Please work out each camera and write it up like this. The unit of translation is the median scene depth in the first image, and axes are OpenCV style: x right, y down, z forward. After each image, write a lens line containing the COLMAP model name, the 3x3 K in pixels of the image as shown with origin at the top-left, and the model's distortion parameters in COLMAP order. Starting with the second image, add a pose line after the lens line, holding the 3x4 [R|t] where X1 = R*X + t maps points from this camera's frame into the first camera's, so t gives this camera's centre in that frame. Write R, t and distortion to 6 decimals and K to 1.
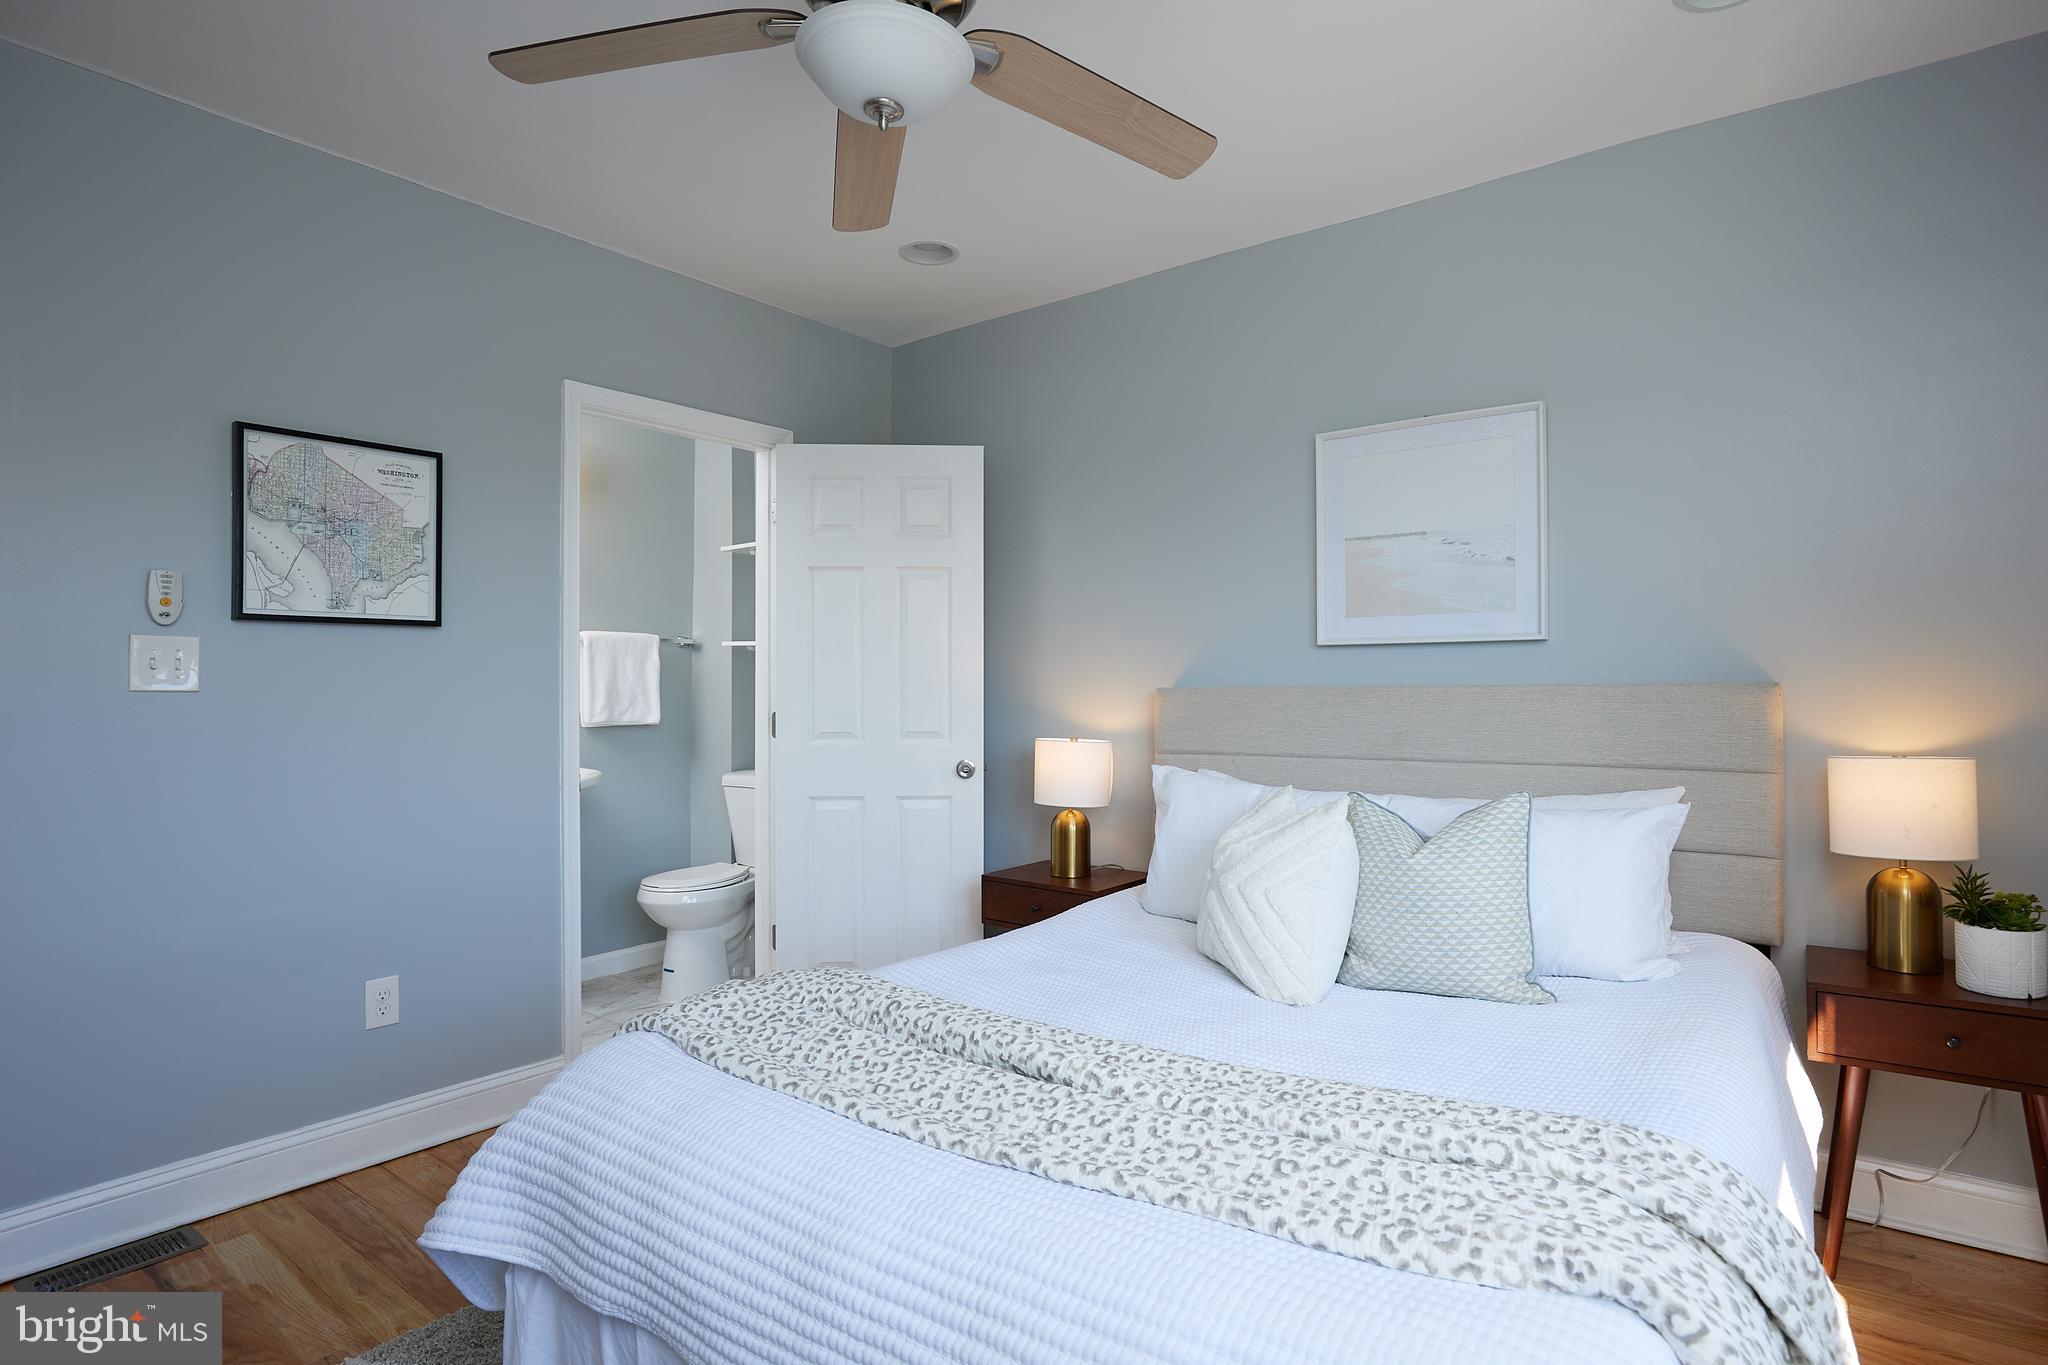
lens RADIAL K [[1067.8, 0, 1017.6], [0, 1067.8, 690.5], [0, 0, 1]] dist [-0.025184, 0.006606]
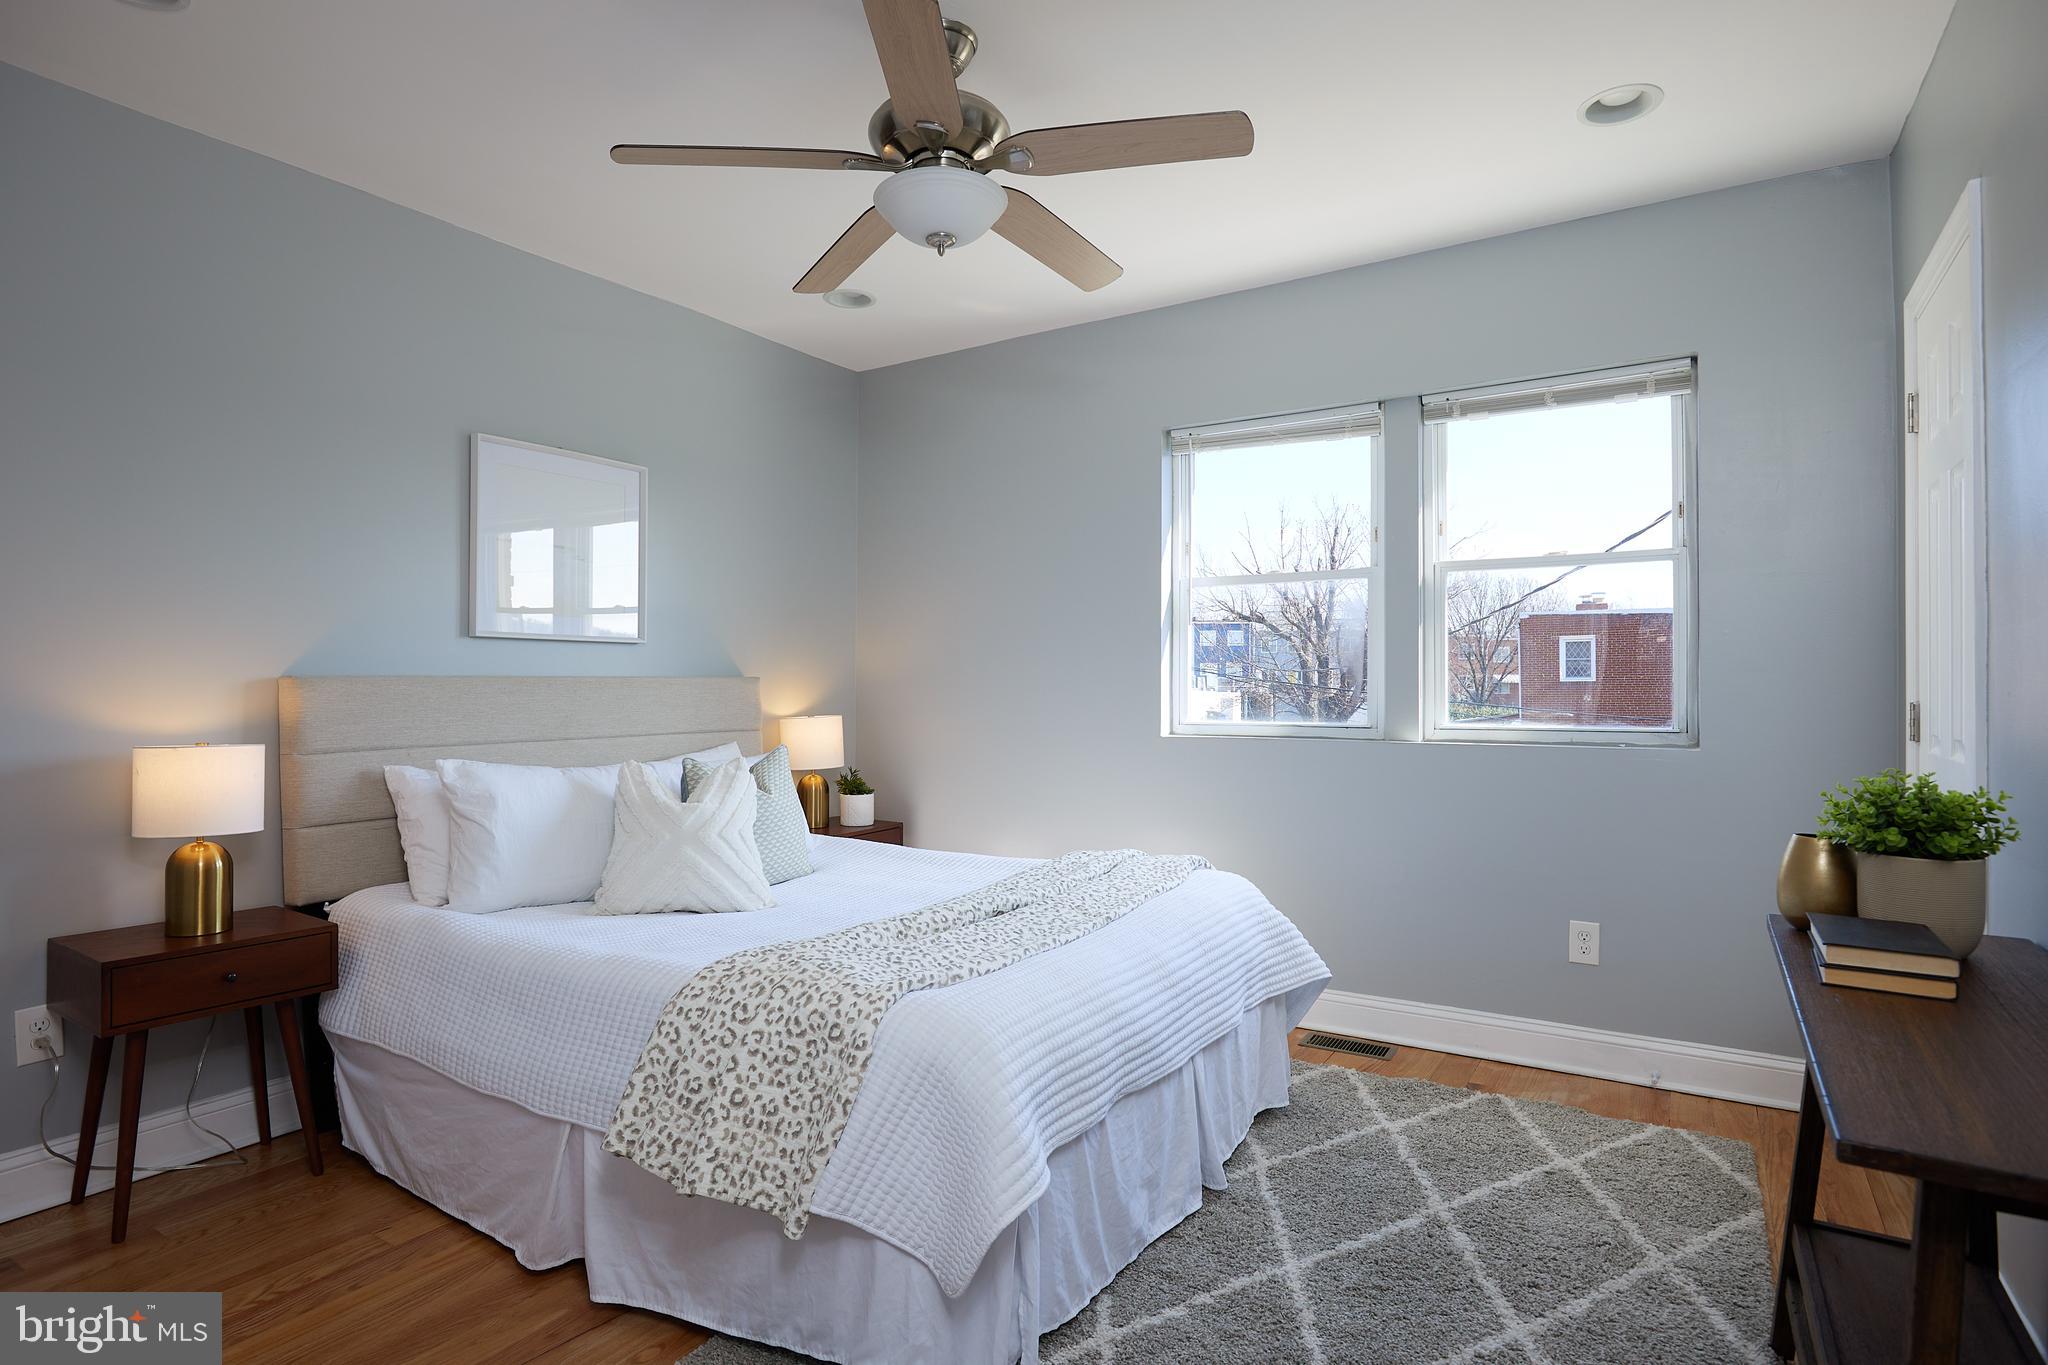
lens RADIAL K [[1067.8, 0, 1022.3], [0, 1067.8, 683.1], [0, 0, 1]] dist [-0.025184, 0.006606]
pose [[-0.090967, 0.005255, 0.995840, -0.902319], [-0.006291, 0.999963, -0.005851, 0.005531], [-0.995834, -0.006797, -0.090930, 0.614771]]
